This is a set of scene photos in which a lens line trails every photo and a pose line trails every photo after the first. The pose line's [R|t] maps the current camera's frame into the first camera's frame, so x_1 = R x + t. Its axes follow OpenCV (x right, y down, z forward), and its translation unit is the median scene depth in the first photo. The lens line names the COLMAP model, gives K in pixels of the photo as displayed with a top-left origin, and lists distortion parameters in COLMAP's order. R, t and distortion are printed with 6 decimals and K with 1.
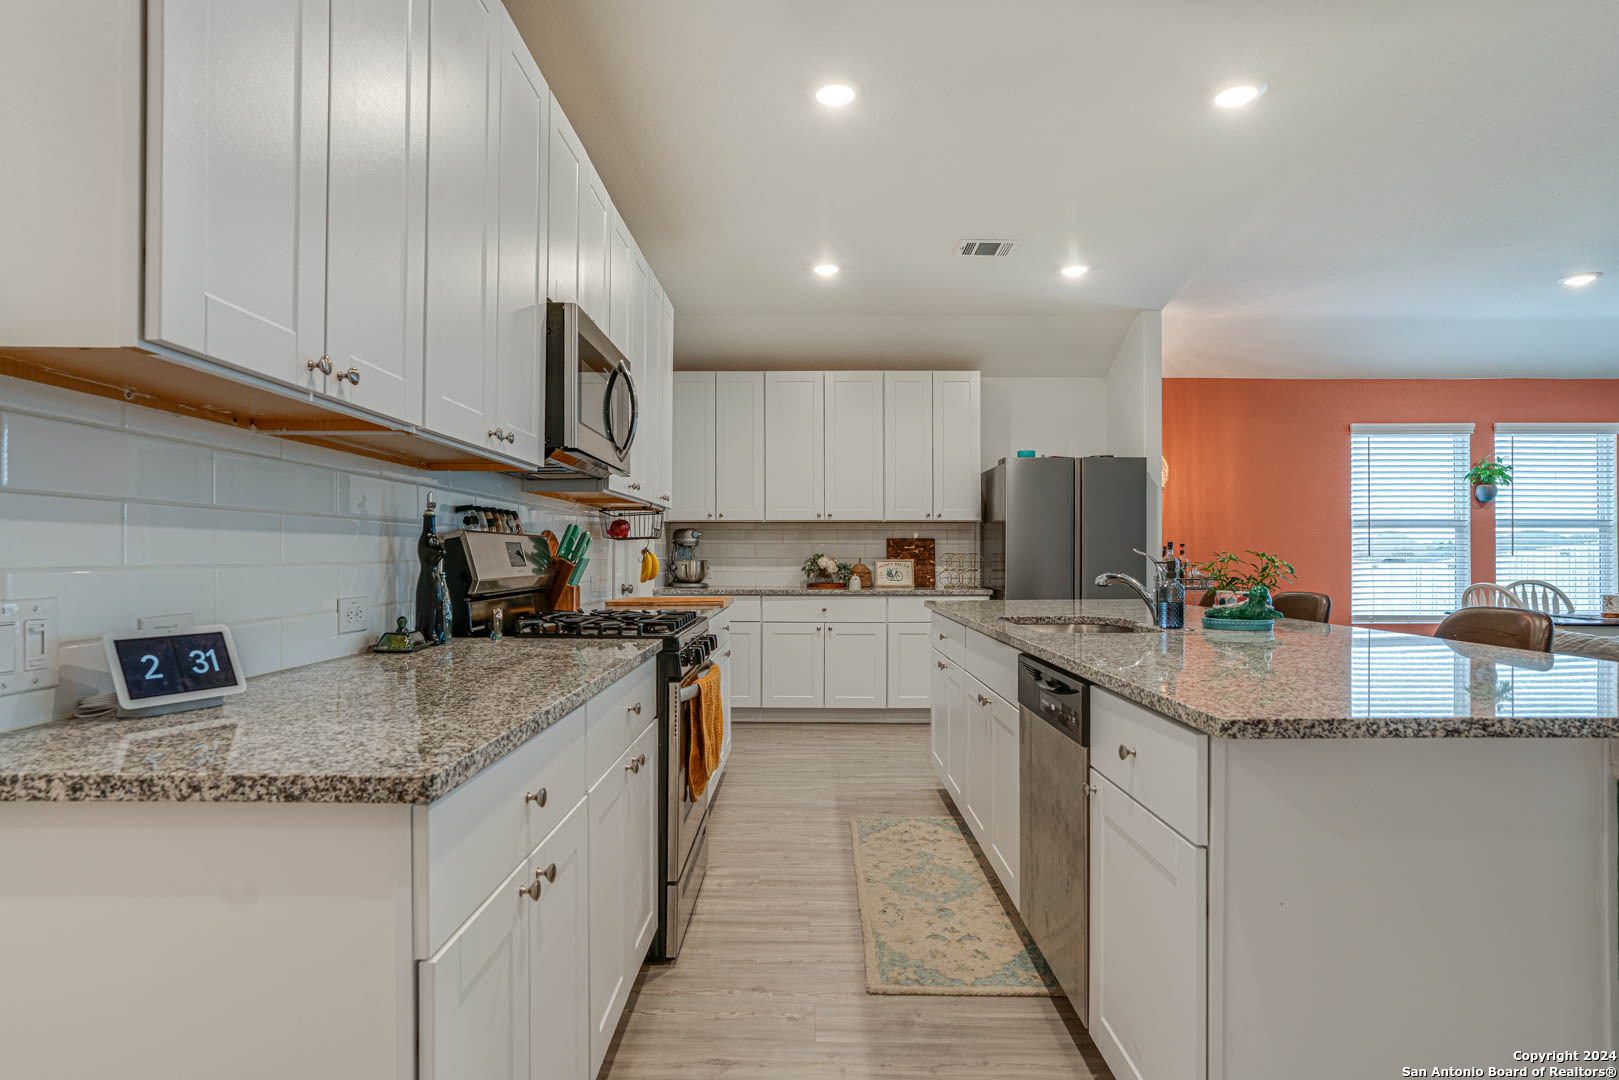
lens RADIAL K [[879.5, 0, 805.3], [0, 879.5, 548.4], [0, 0, 1]] dist [-0.023900, 0.002040]
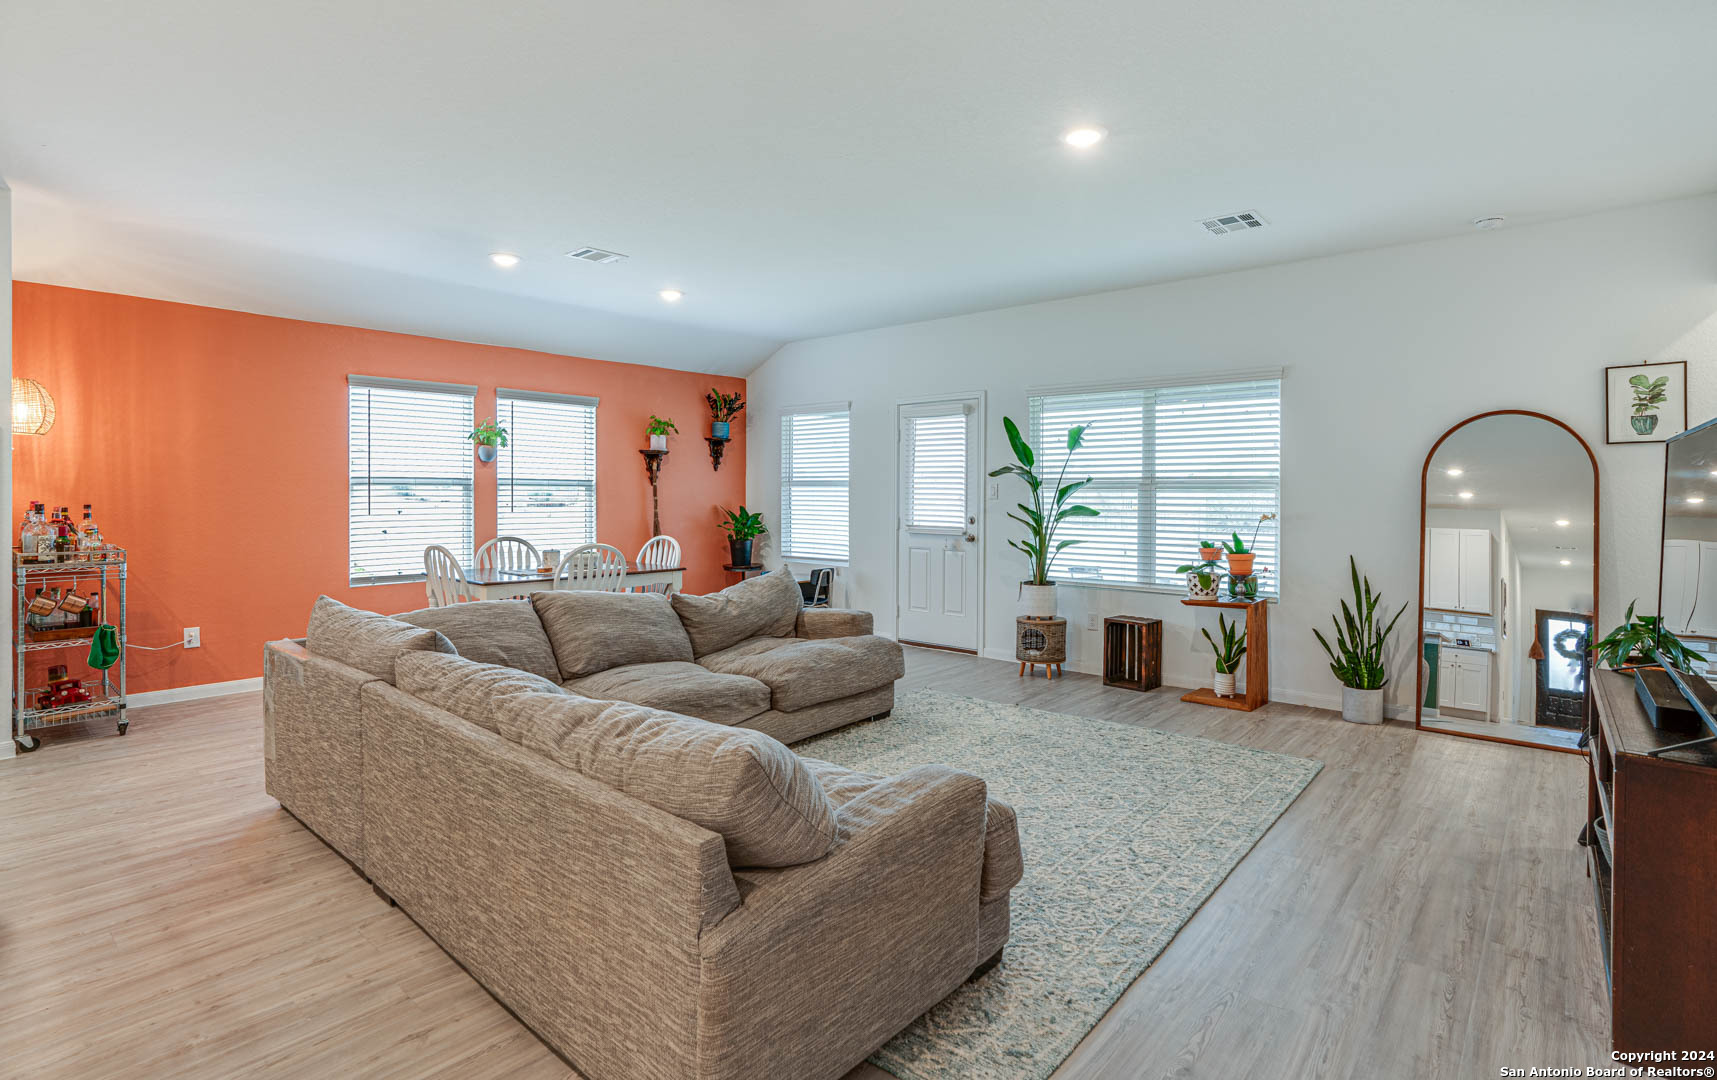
lens RADIAL K [[837.9, 0, 835.6], [0, 837.9, 486.1], [0, 0, 1]] dist [-0.059148, 0.031042]
pose [[0.665953, 0.008184, 0.745949, 0.513485], [-0.006477, 0.999966, -0.005189, -0.035071], [-0.745965, -0.001376, 0.665983, 0.019227]]
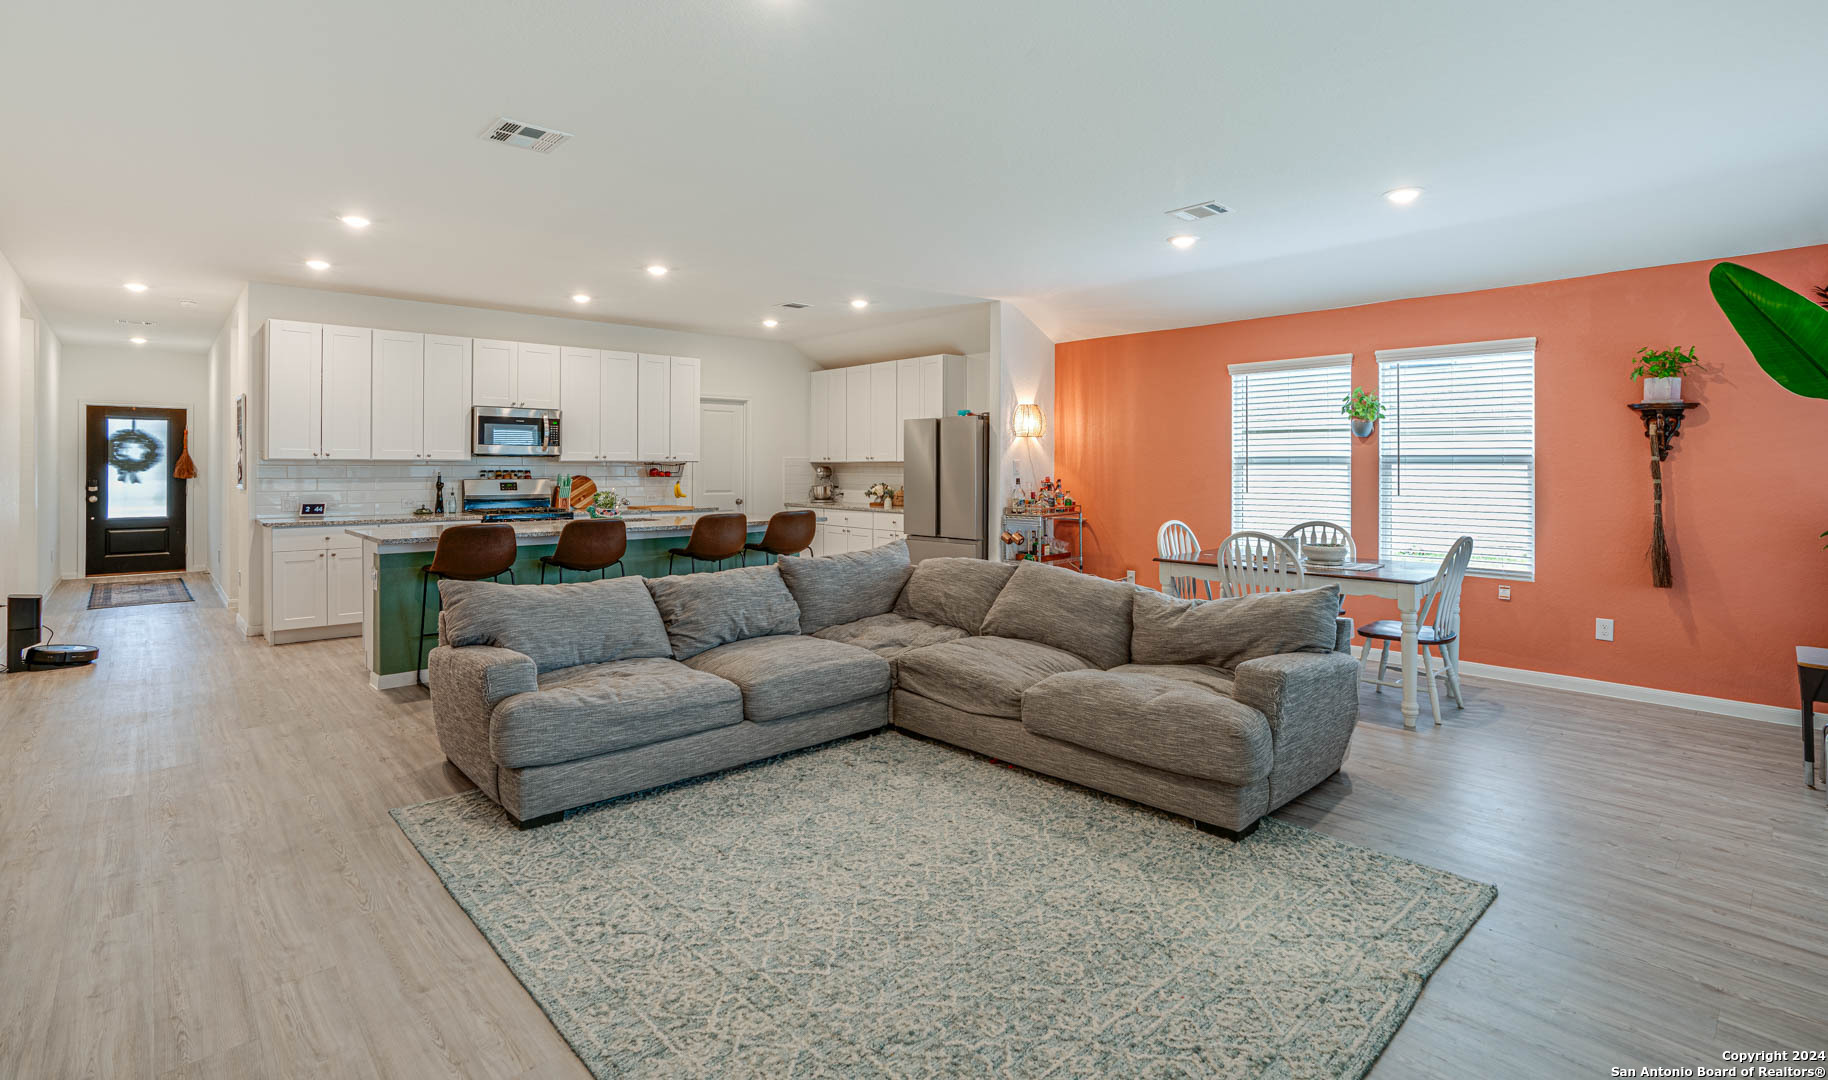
lens RADIAL K [[847.6, 0, 913.4], [0, 847.6, 472.5], [0, 0, 1]] dist [-0.054422, 0.027097]
pose [[0.687019, 0.004467, -0.726626, 1.807558], [0.003393, 0.999950, 0.009355, -0.041706], [0.726632, -0.008893, 0.686970, 0.055143]]
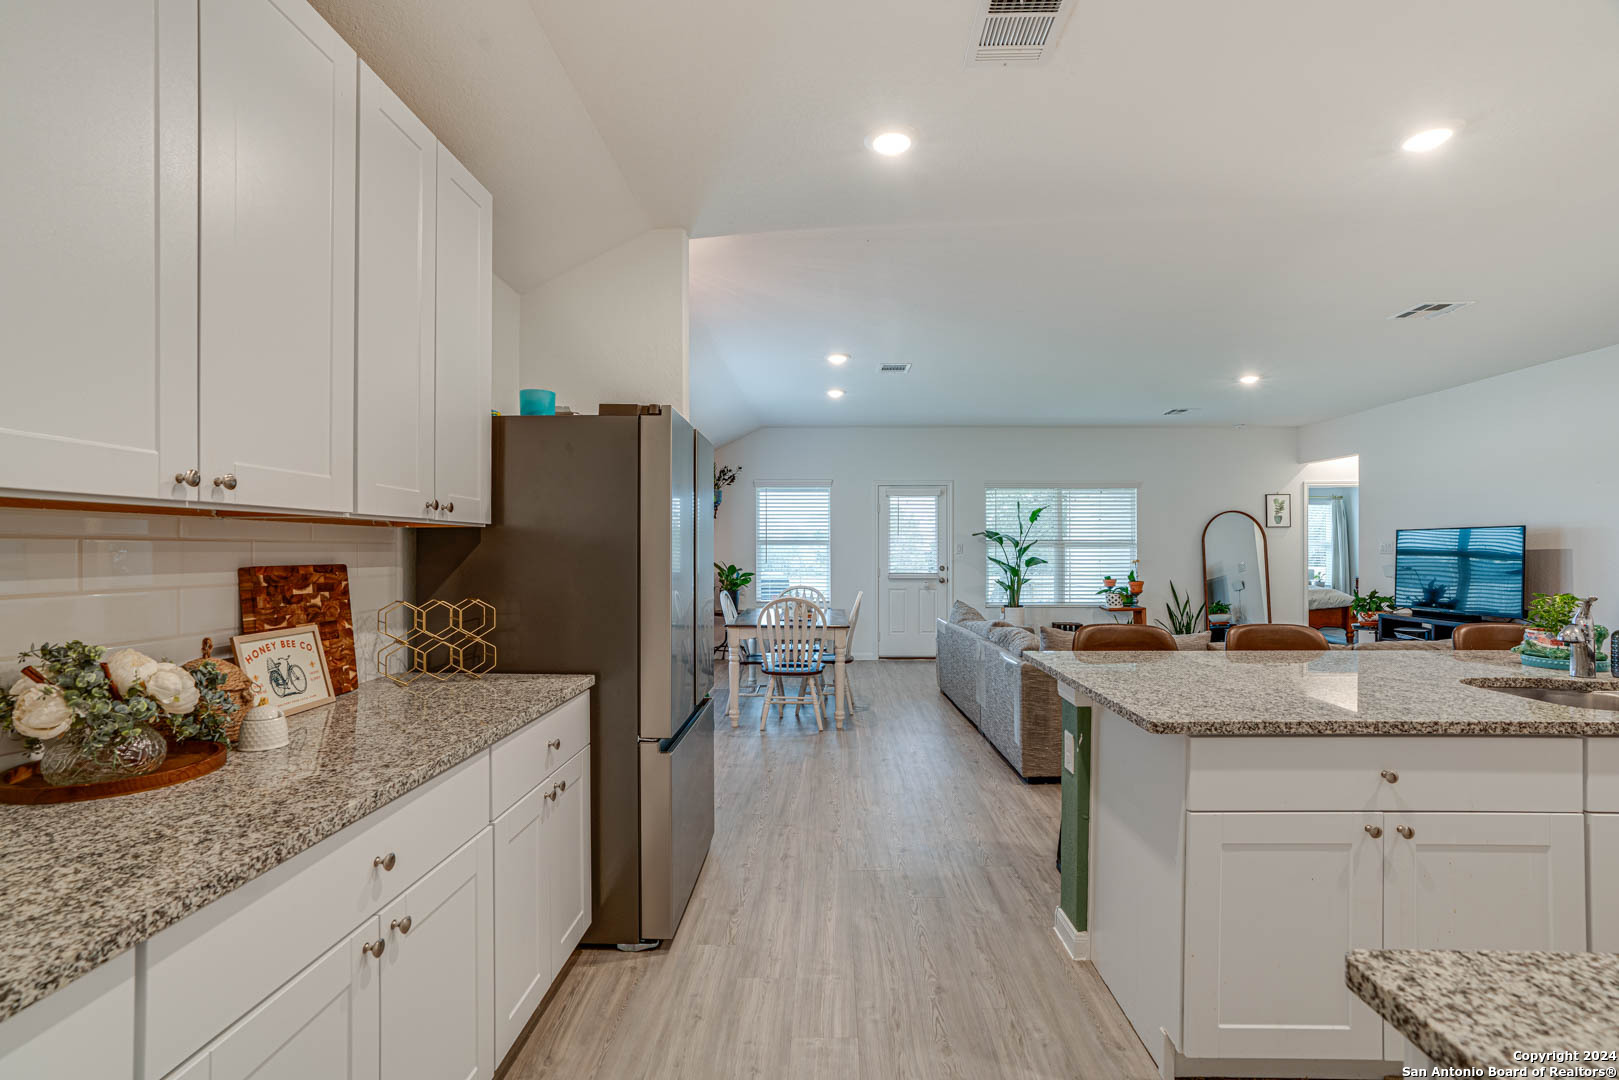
lens RADIAL K [[743.8, 0, 809.5], [0, 743.8, 540.0], [0, 0, 1]] dist [-0.000709, 0.000105]
pose [[0.022662, 0.012523, 0.999665, -0.286555], [-0.004481, 0.999913, -0.012425, -0.031028], [-0.999733, -0.004198, 0.022716, 1.300381]]
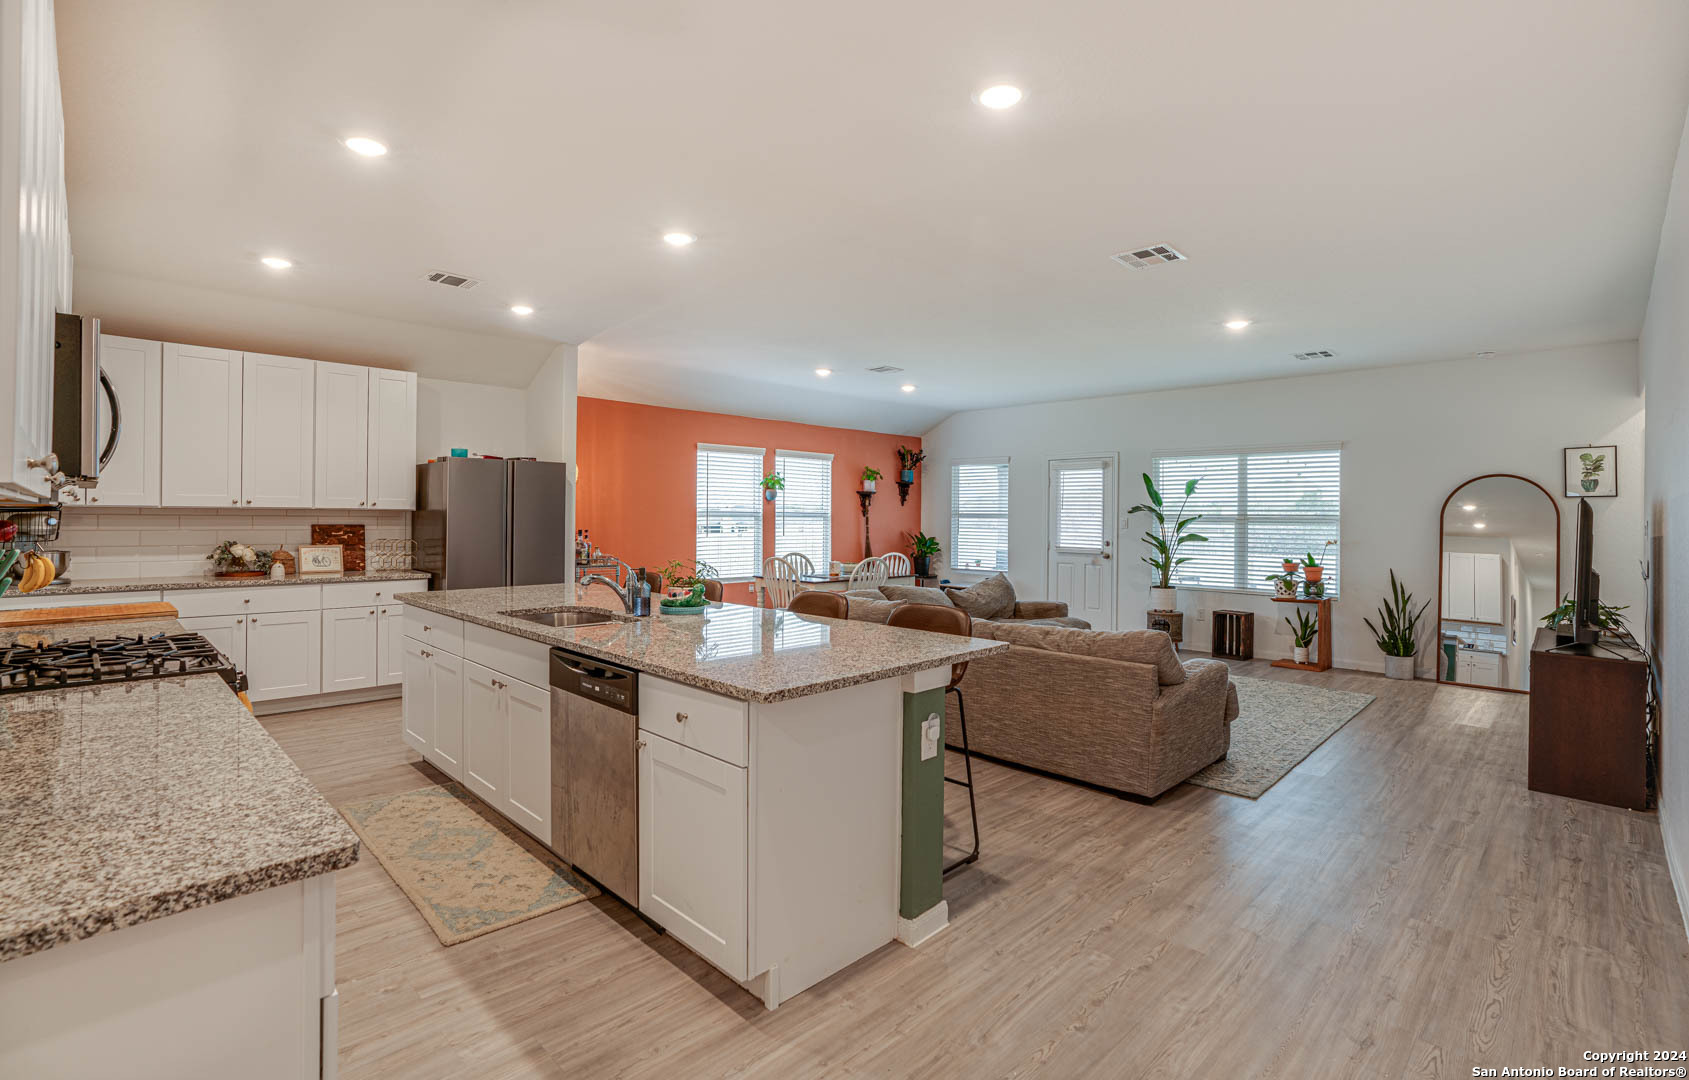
lens RADIAL K [[771.9, 0, 825.1], [0, 771.9, 505.1], [0, 0, 1]] dist [-0.048554, 0.021856]
pose [[0.713195, 0.016820, 0.700764, -0.161238], [-0.012162, 0.999859, -0.011621, -0.050716], [-0.700860, -0.000235, 0.713299, -0.058596]]
